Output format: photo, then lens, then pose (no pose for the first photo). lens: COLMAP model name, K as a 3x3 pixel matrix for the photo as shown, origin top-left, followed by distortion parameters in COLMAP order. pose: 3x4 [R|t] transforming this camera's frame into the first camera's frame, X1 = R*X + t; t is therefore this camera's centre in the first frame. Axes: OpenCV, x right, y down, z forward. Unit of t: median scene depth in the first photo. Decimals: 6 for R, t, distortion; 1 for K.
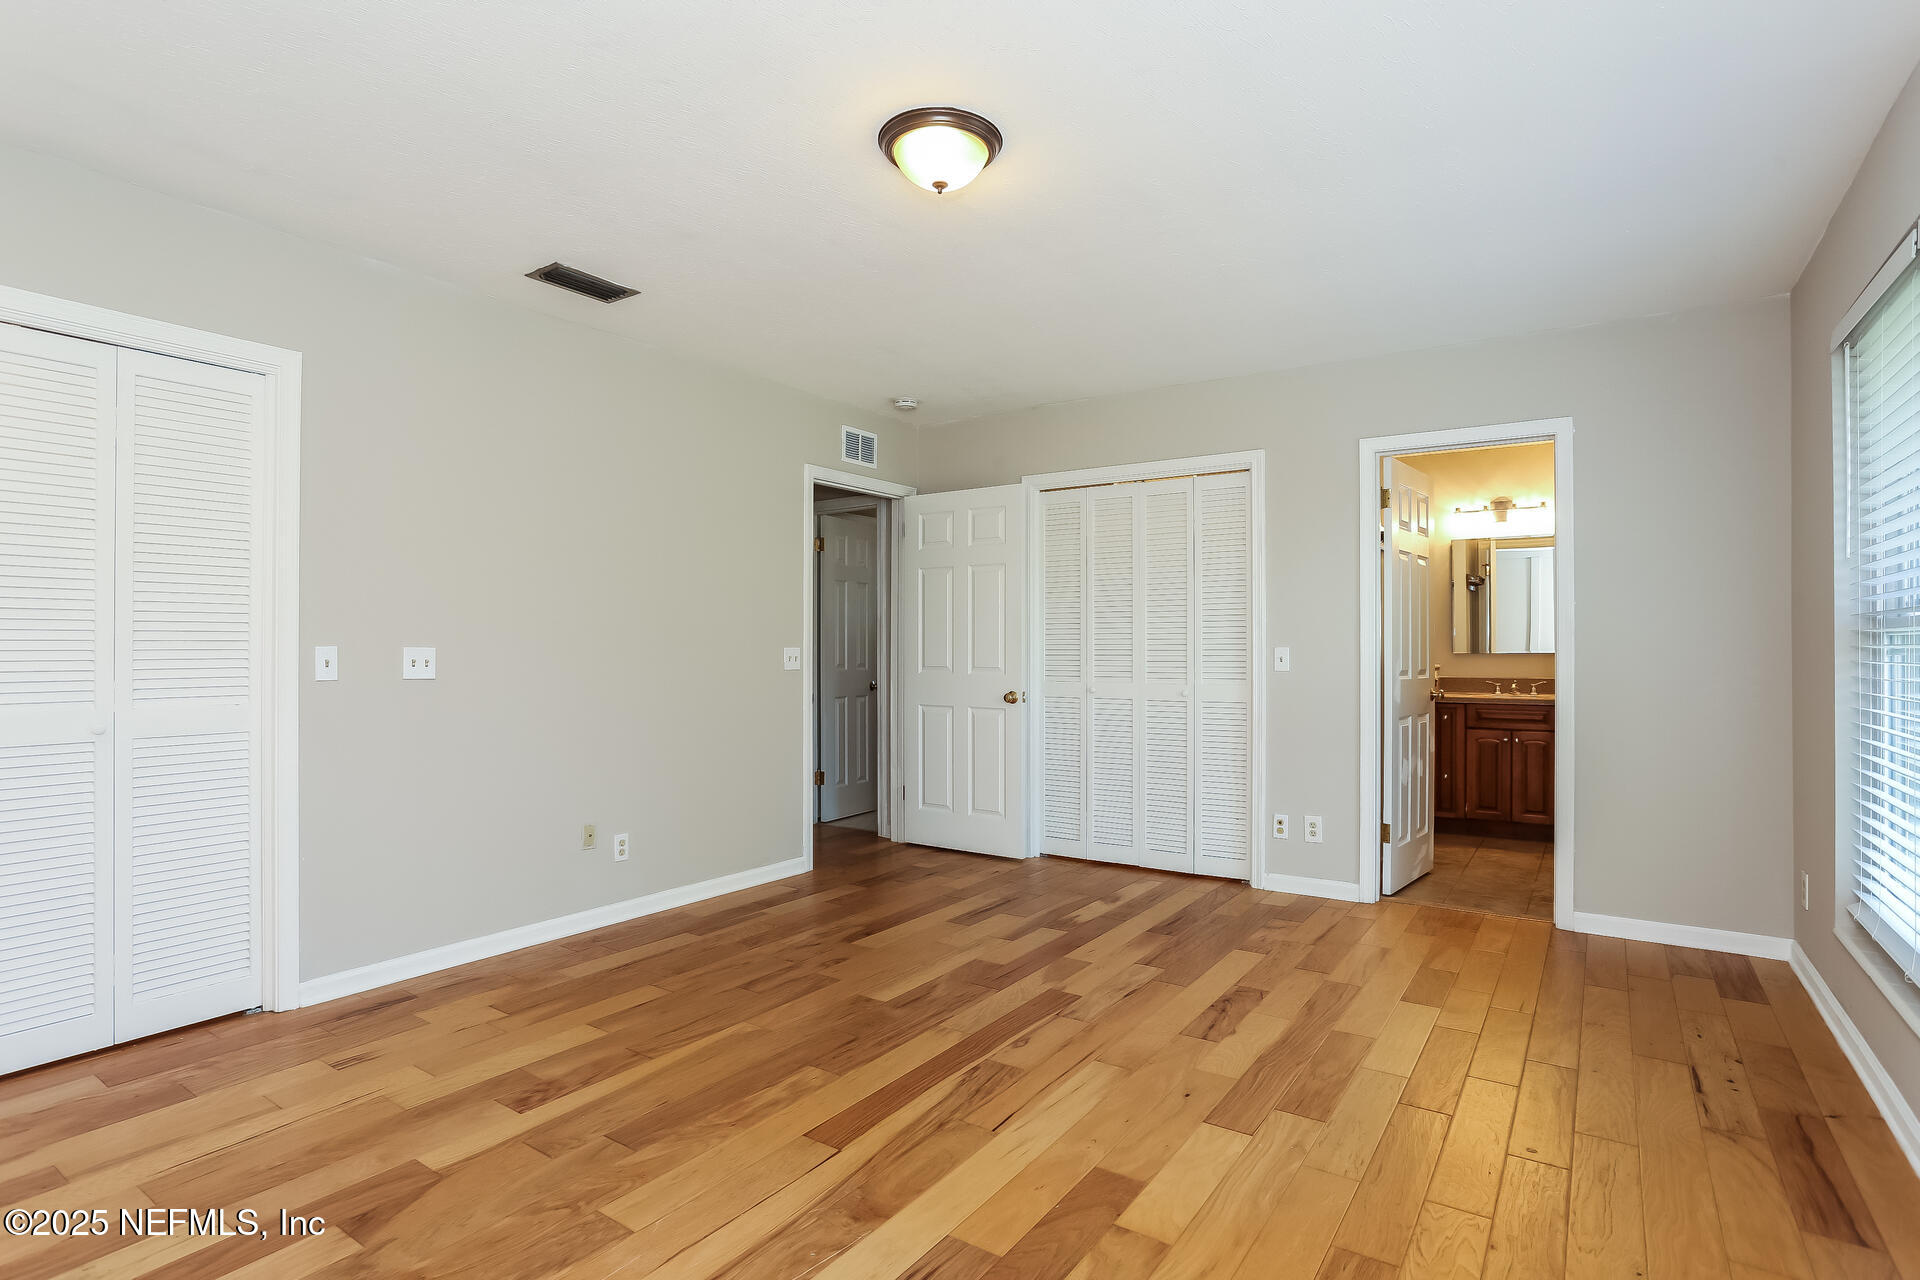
lens RADIAL K [[960.9, 0, 945.3], [0, 960.9, 649.0], [0, 0, 1]] dist [-0.070391, 0.037751]
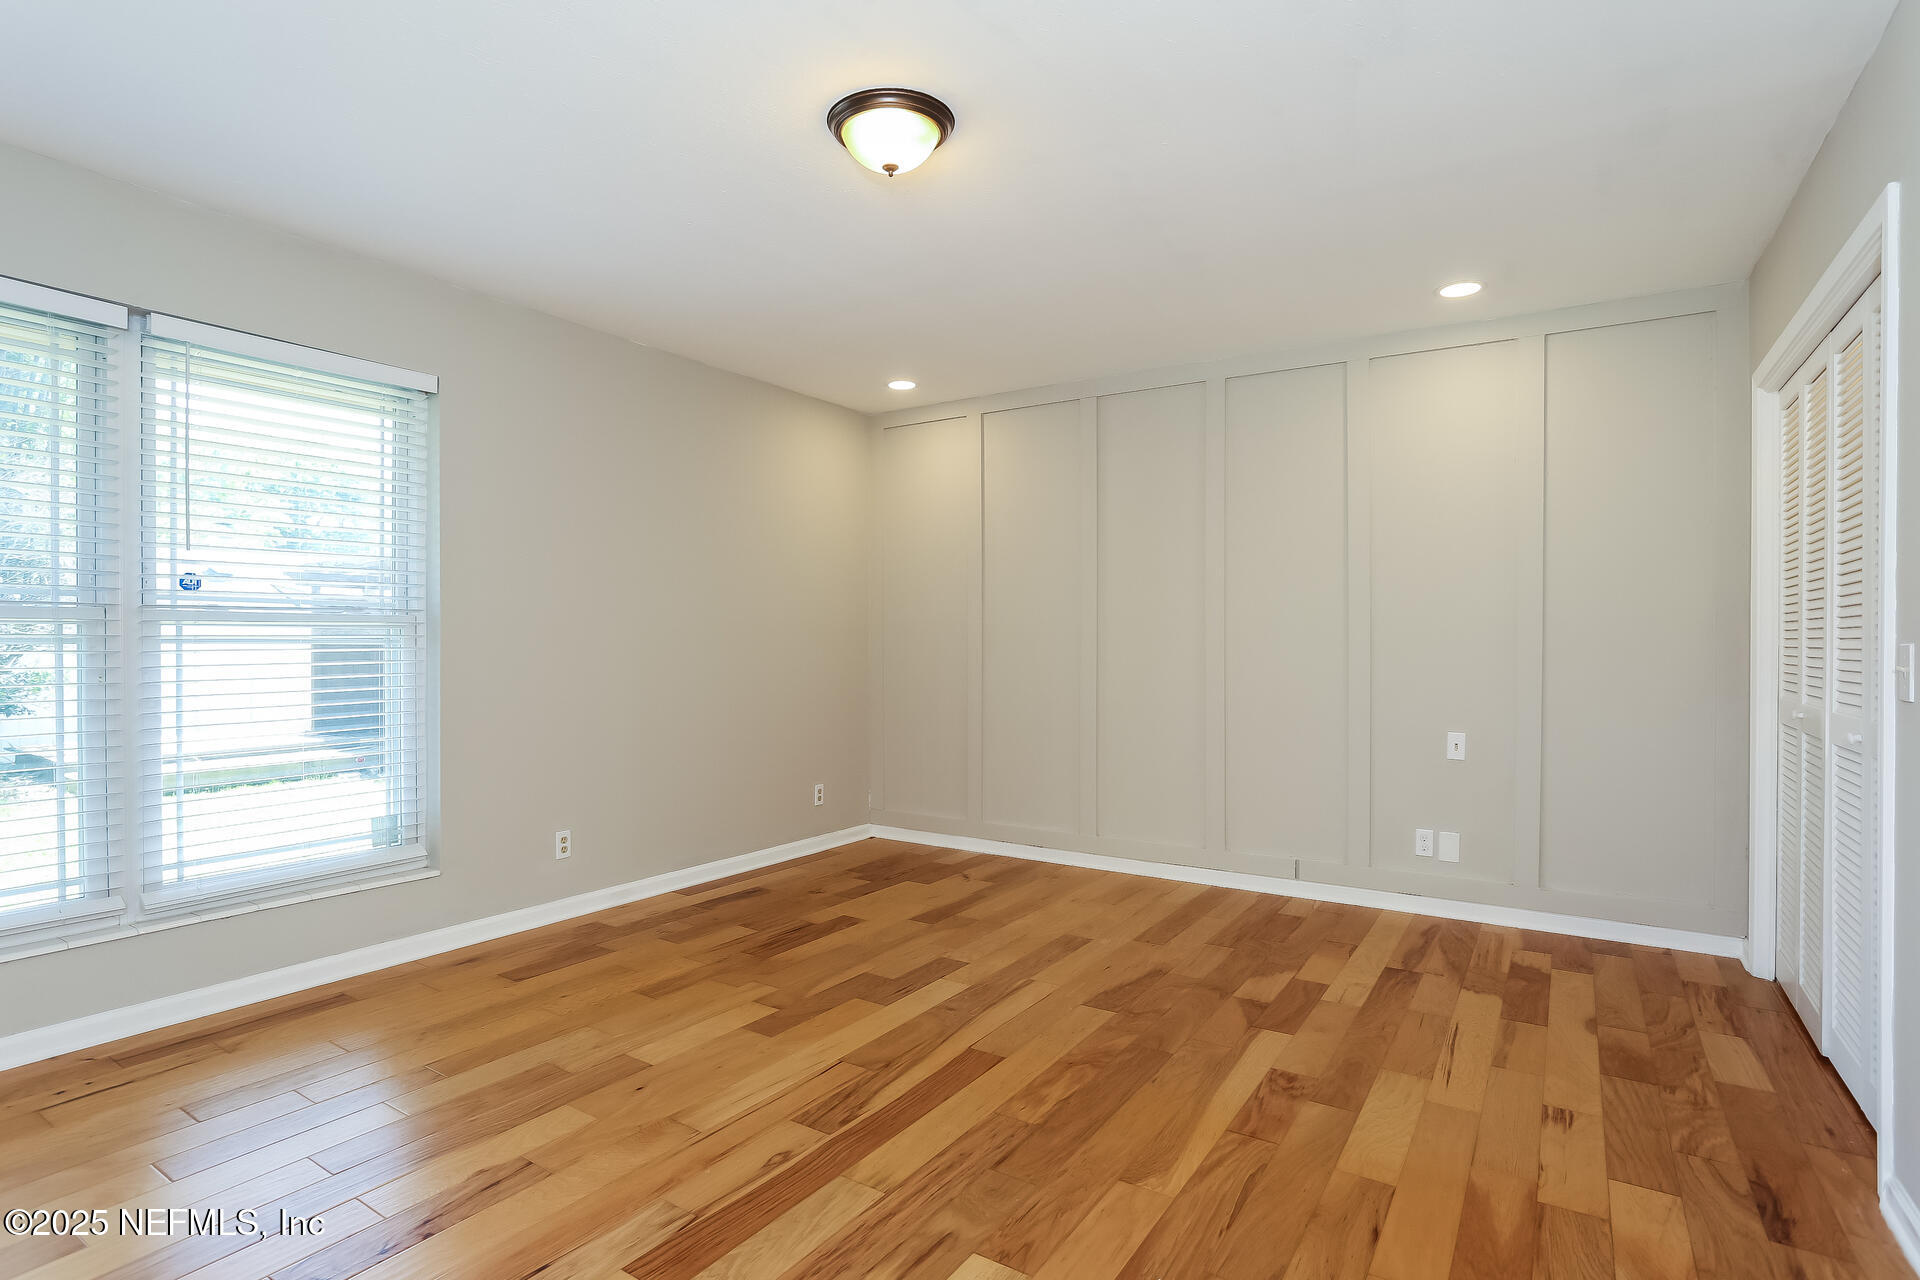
lens RADIAL K [[960.9, 0, 945.3], [0, 960.9, 649.0], [0, 0, 1]] dist [-0.070391, 0.037751]
pose [[-0.999424, -0.001535, -0.033912, -0.031854], [-0.001761, 0.999976, 0.006628, -0.000438], [0.033901, 0.006684, -0.999403, 1.935963]]
